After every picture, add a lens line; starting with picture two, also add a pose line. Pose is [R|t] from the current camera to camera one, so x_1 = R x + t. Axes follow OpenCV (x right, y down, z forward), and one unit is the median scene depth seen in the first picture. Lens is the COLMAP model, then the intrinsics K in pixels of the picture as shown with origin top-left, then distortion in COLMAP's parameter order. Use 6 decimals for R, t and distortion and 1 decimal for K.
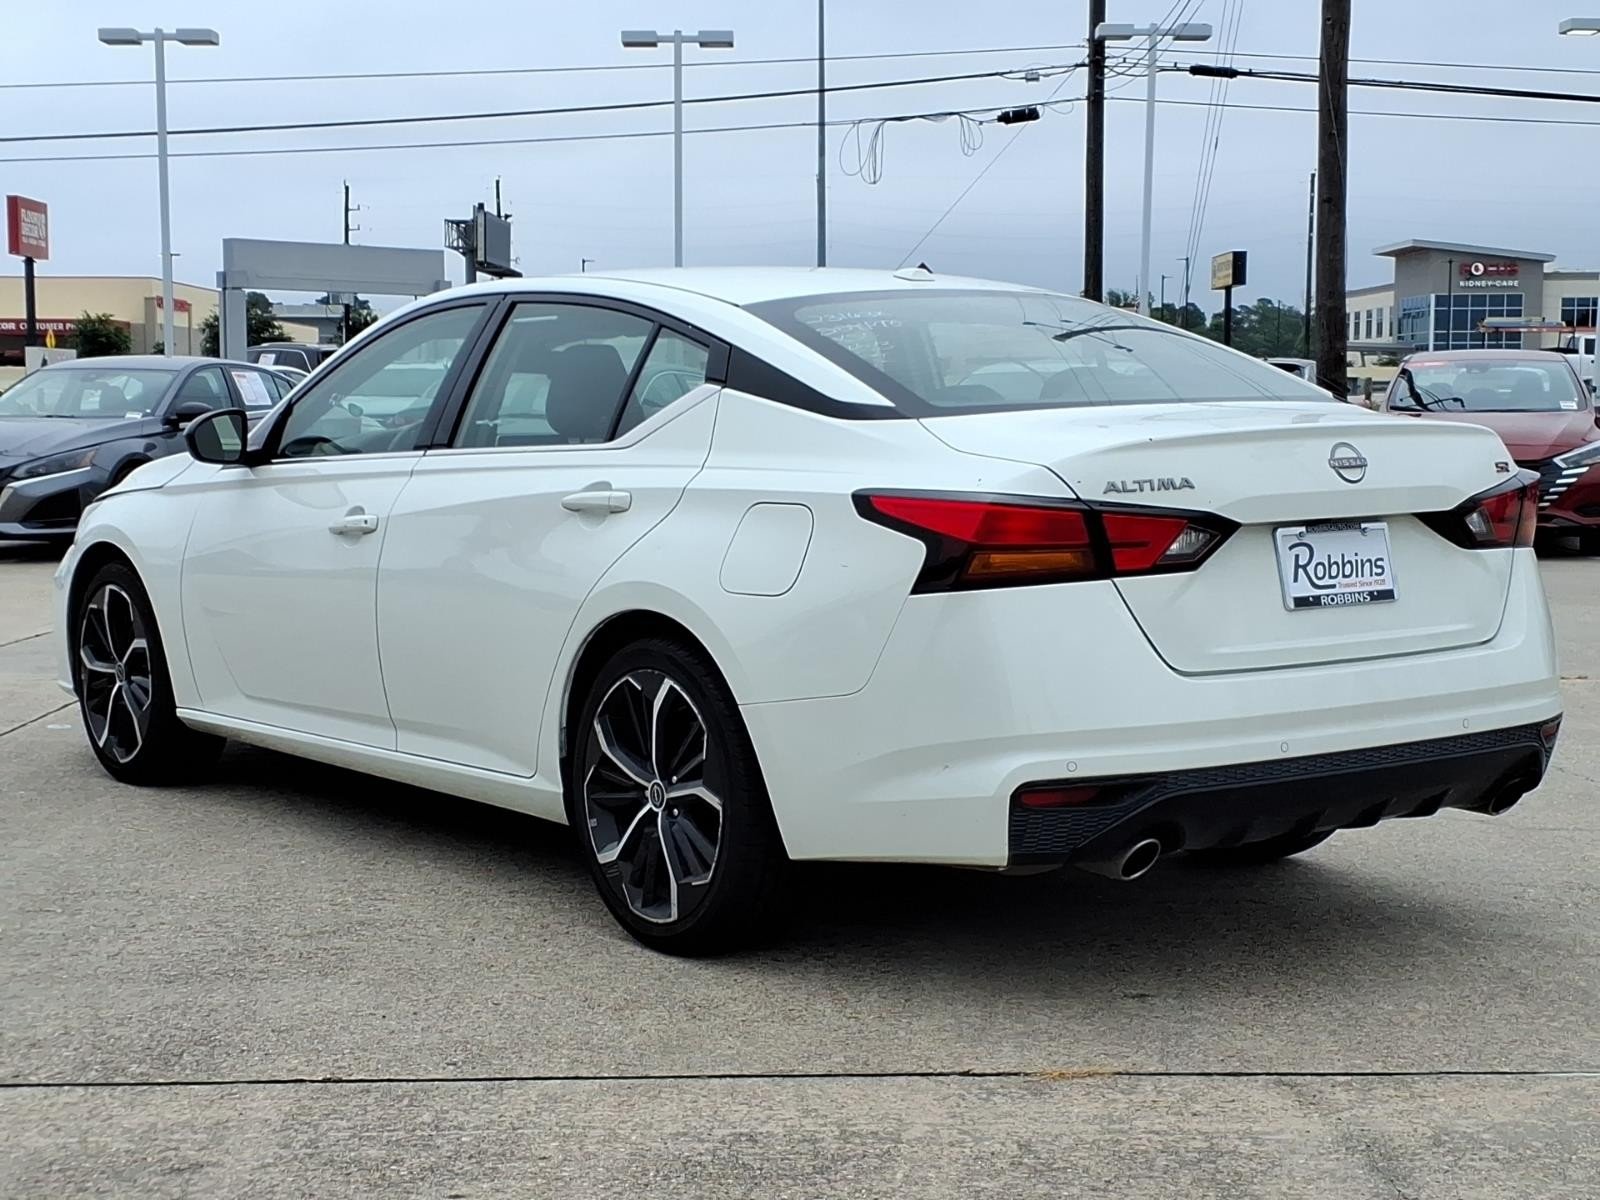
lens RADIAL K [[2536.1, 0, 807.1], [0, 2536.1, 593.2], [0, 0, 1]] dist [0.150487, 0.000000]
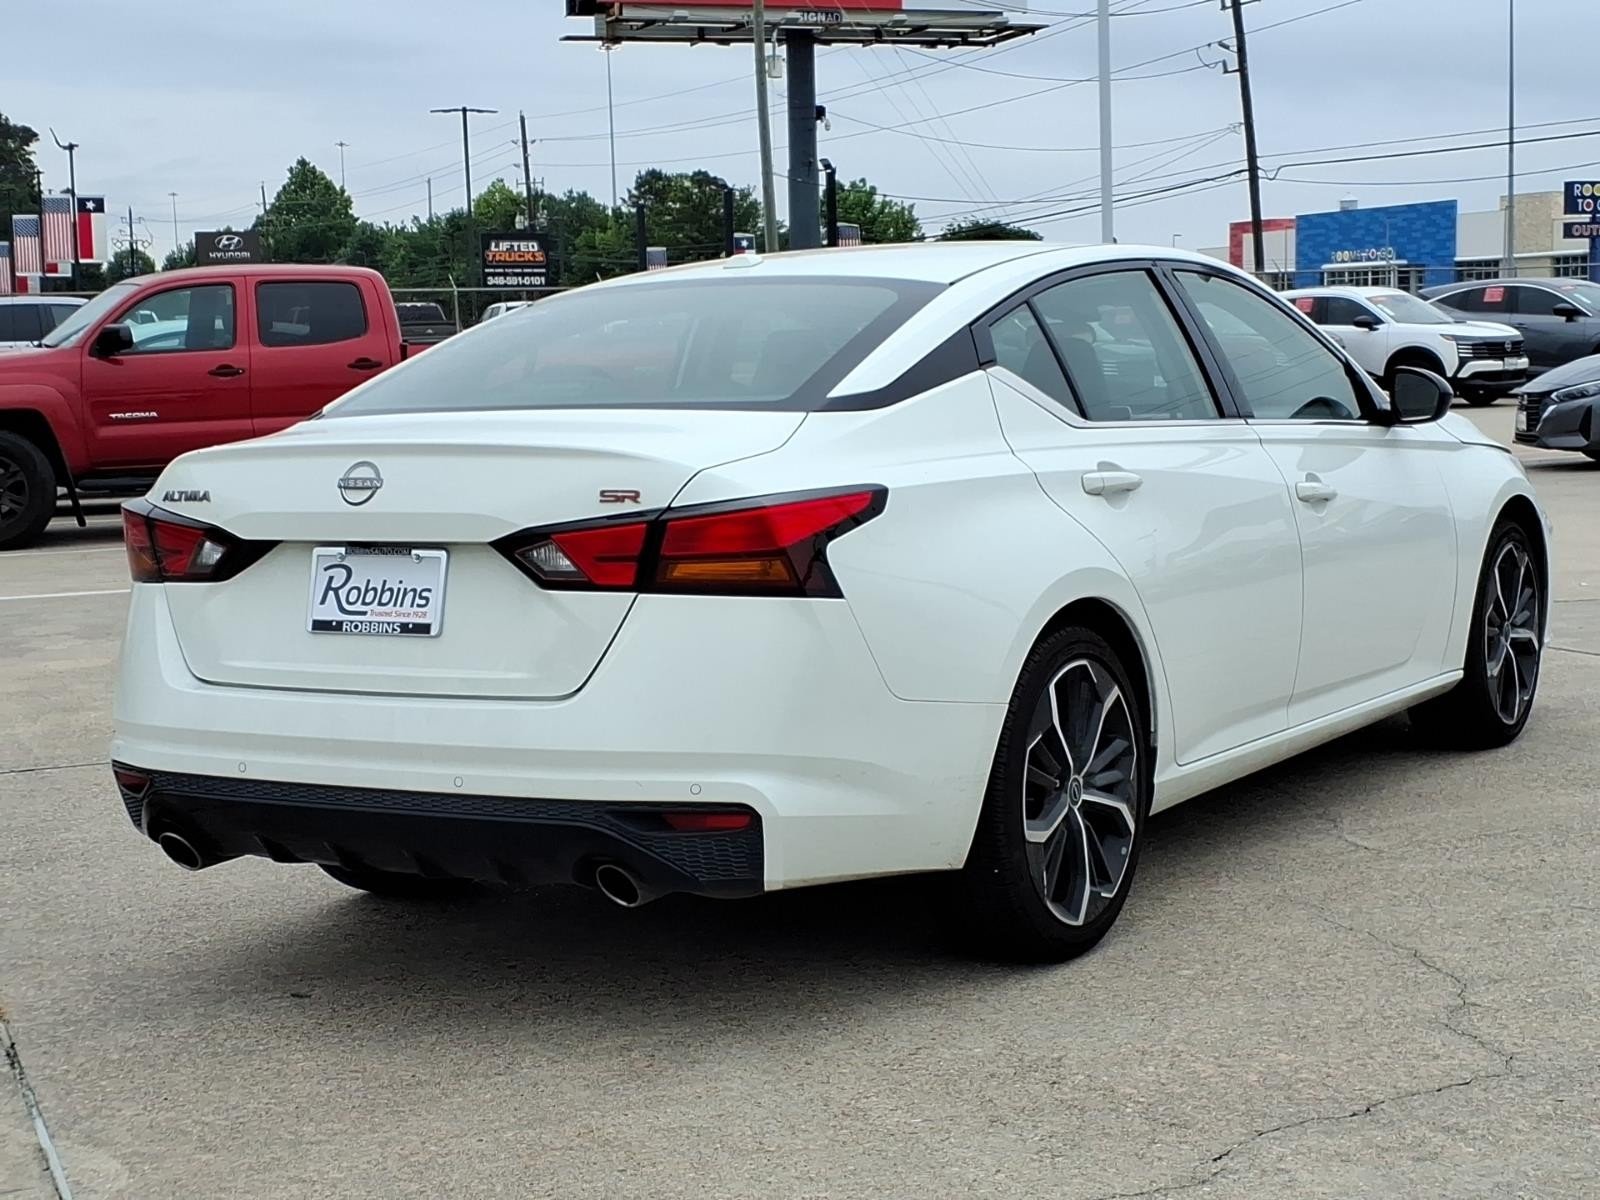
lens RADIAL K [[2536.1, 0, 786.1], [0, 2536.1, 602.3], [0, 0, 1]] dist [0.150487, 0.000000]
pose [[0.376225, 0.089031, -0.922241, 1.056536], [-0.048266, 0.995904, 0.076453, -0.080414], [0.925270, 0.015749, 0.378981, 0.734502]]
